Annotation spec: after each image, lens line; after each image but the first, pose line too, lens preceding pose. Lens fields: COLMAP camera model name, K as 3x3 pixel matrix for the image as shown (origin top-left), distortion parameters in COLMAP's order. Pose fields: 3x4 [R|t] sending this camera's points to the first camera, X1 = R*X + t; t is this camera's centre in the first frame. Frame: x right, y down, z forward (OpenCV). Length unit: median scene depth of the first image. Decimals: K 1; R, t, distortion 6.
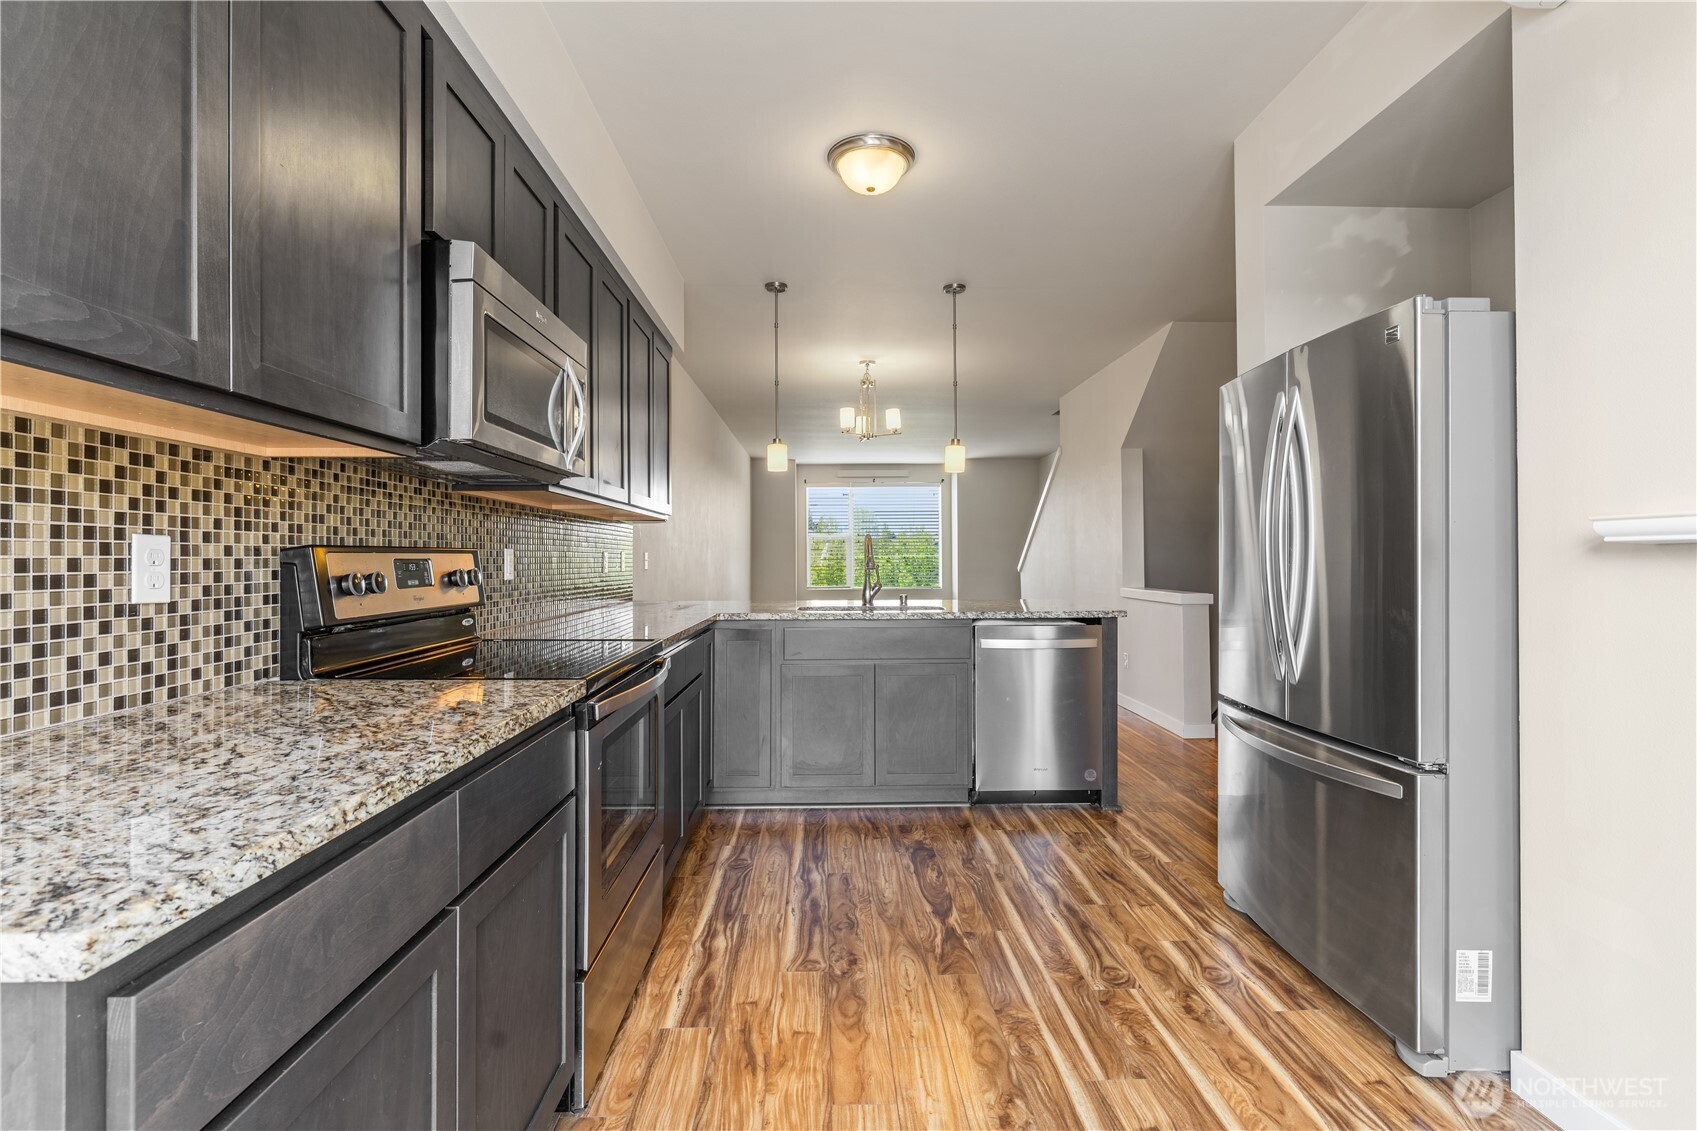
lens RADIAL K [[766.0, 0, 851.2], [0, 766.0, 557.6], [0, 0, 1]] dist [-0.012716, 0.004517]
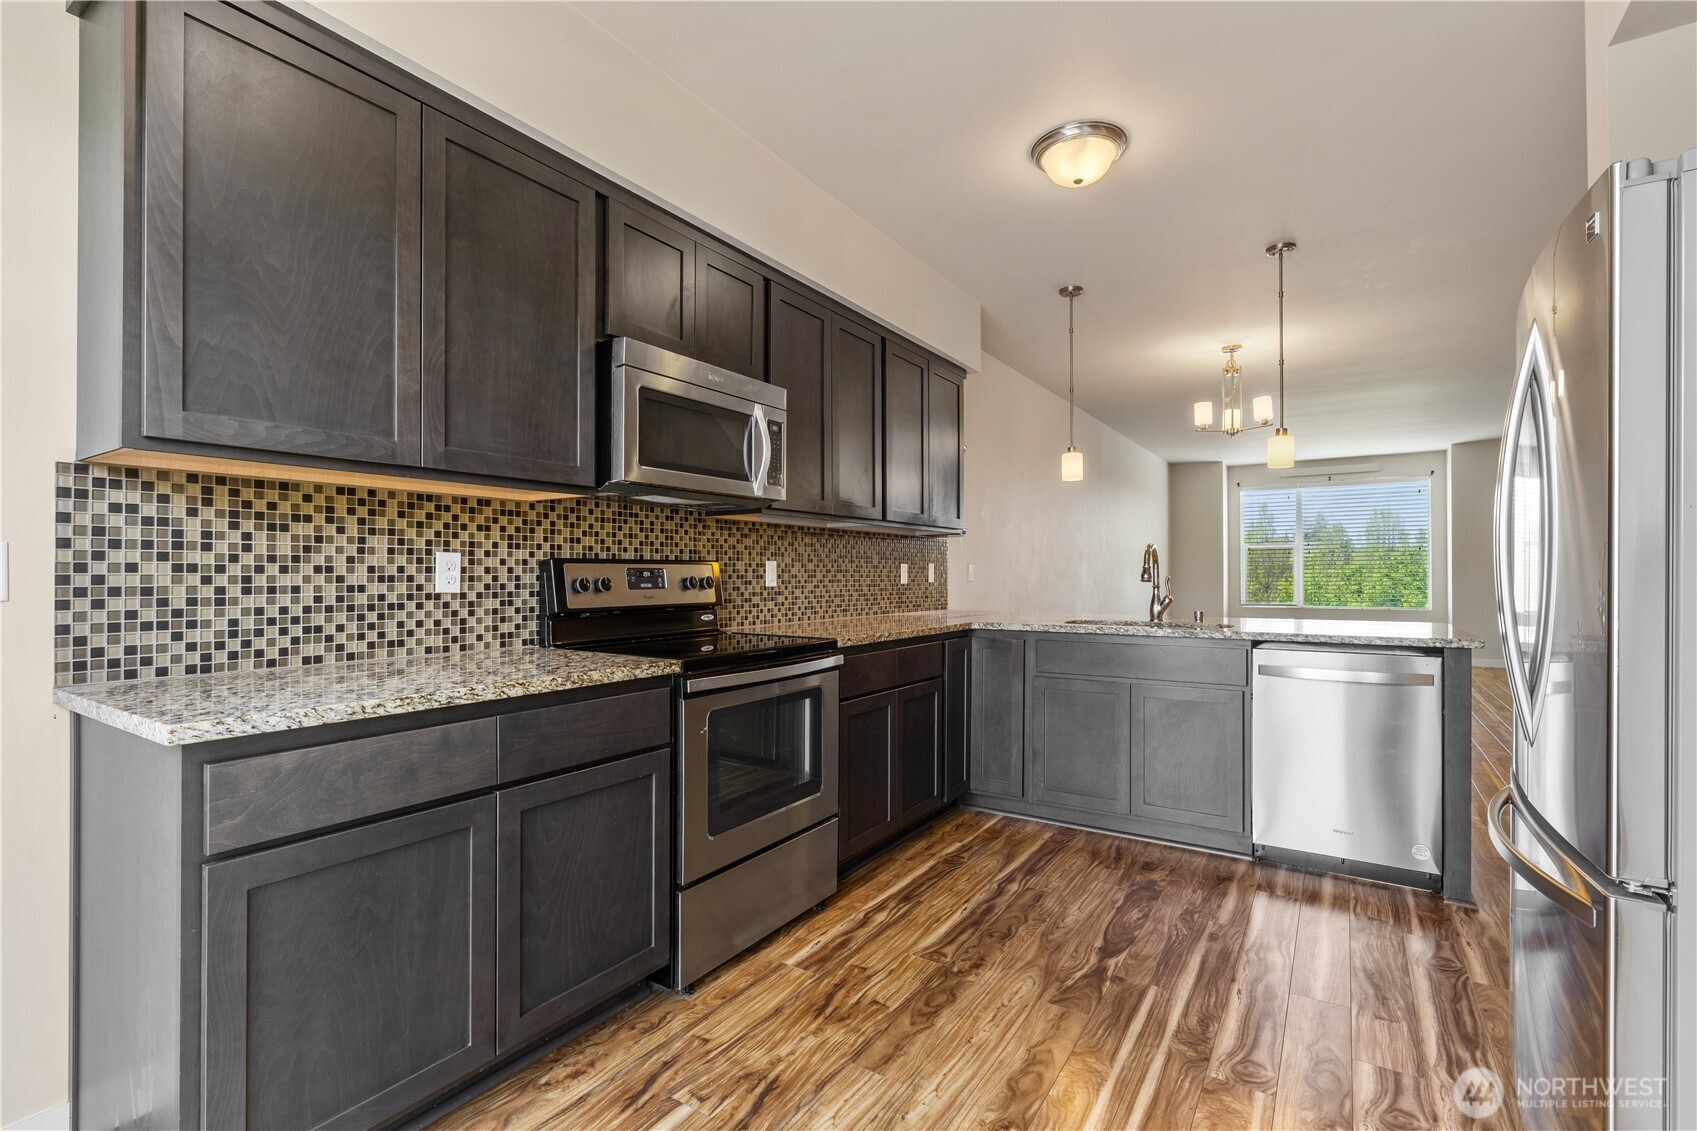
lens RADIAL K [[766.0, 0, 838.2], [0, 766.0, 572.9], [0, 0, 1]] dist [-0.012716, 0.004517]
pose [[0.817965, 0.002045, -0.575265, 0.508115], [-0.001520, 0.999998, 0.001393, 0.007931], [0.575266, -0.000265, 0.817966, 0.076091]]
